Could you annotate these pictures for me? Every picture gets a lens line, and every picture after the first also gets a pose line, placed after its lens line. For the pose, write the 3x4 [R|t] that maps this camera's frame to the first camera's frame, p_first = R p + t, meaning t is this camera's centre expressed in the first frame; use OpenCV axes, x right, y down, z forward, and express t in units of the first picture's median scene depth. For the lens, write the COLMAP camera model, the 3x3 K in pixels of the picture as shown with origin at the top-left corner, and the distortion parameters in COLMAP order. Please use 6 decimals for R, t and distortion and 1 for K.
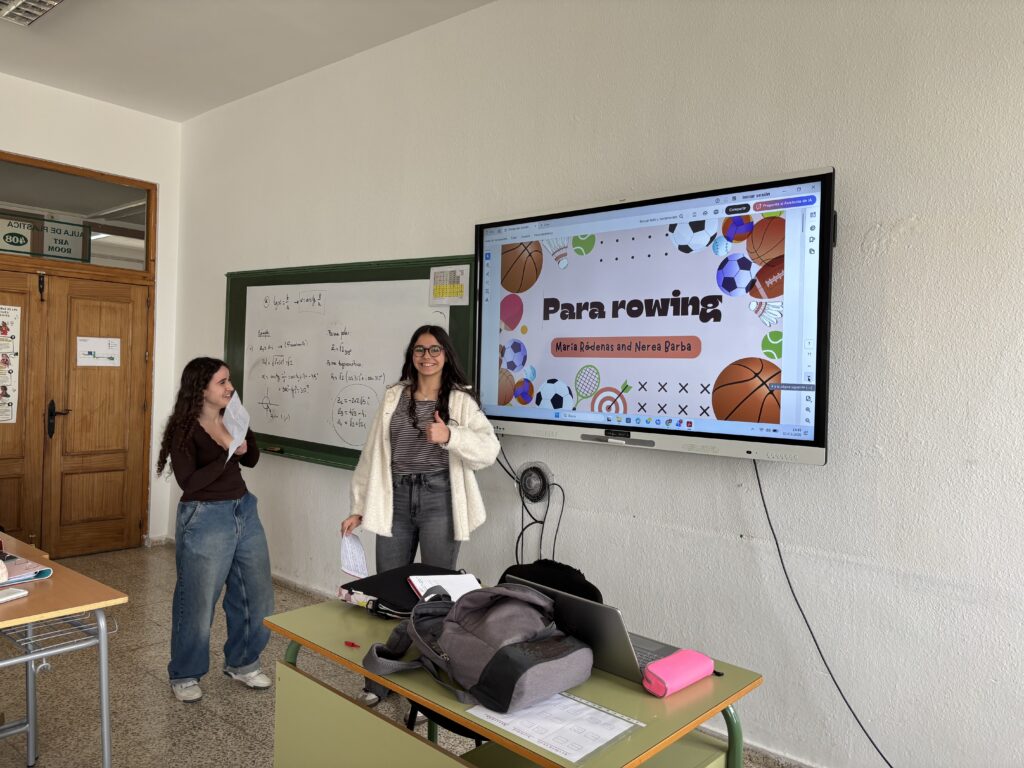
lens RADIAL K [[767.9, 0, 515.4], [0, 767.9, 379.1], [0, 0, 1]] dist [0.049536, -0.051211]
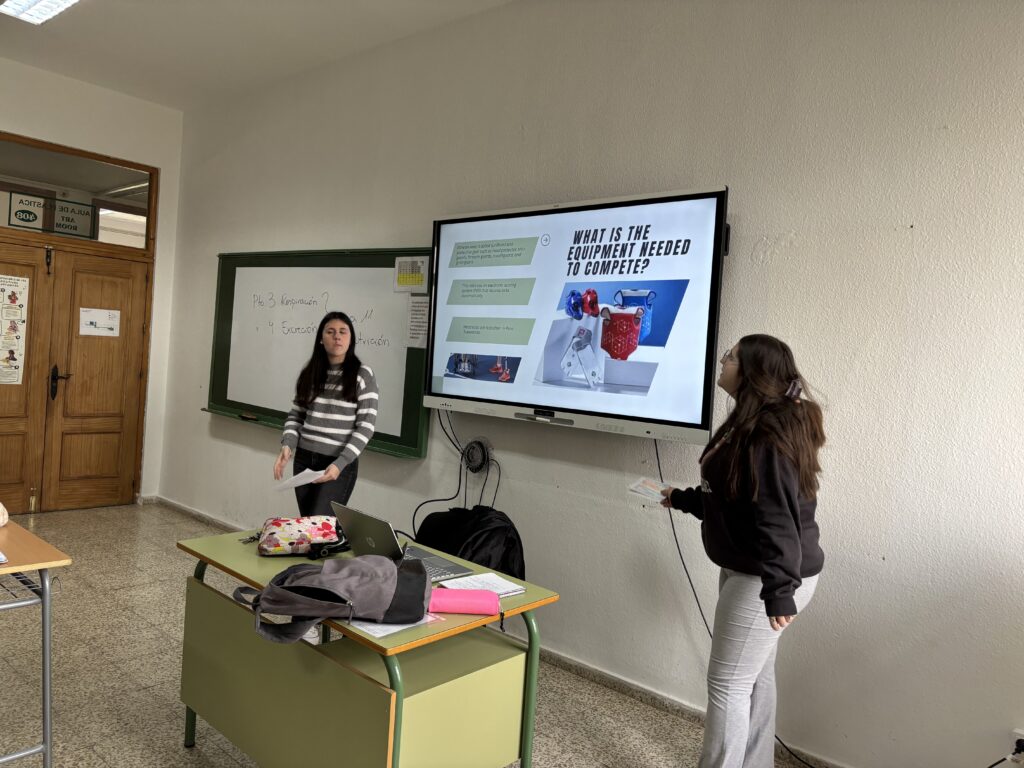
lens RADIAL K [[767.9, 0, 512.0], [0, 767.9, 376.5], [0, 0, 1]] dist [0.049536, -0.051211]
pose [[0.999060, 0.039669, -0.017497, 0.100125], [-0.039408, 0.999111, 0.015004, 0.002466], [0.018077, -0.014300, 0.999734, -0.122544]]
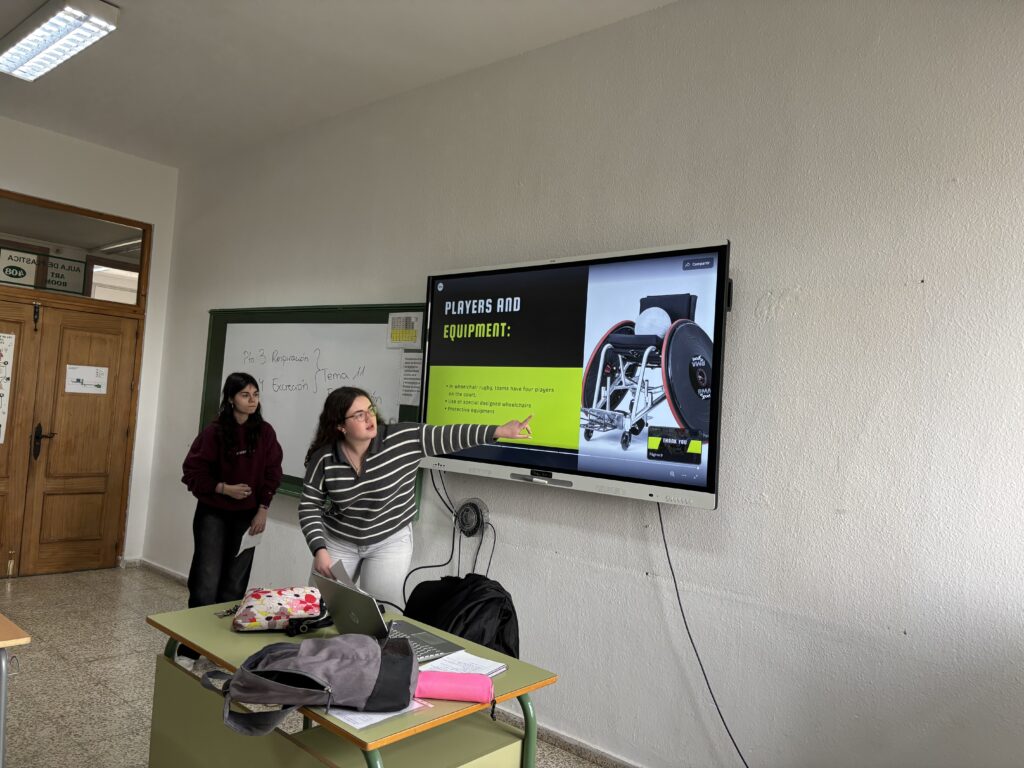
lens RADIAL K [[767.9, 0, 511.6], [0, 767.9, 384.0], [0, 0, 1]] dist [0.049536, -0.051211]
pose [[0.999140, 0.037806, -0.017015, 0.101569], [-0.038569, 0.998149, -0.047013, -0.002719], [0.015206, 0.047628, 0.998749, -0.081861]]
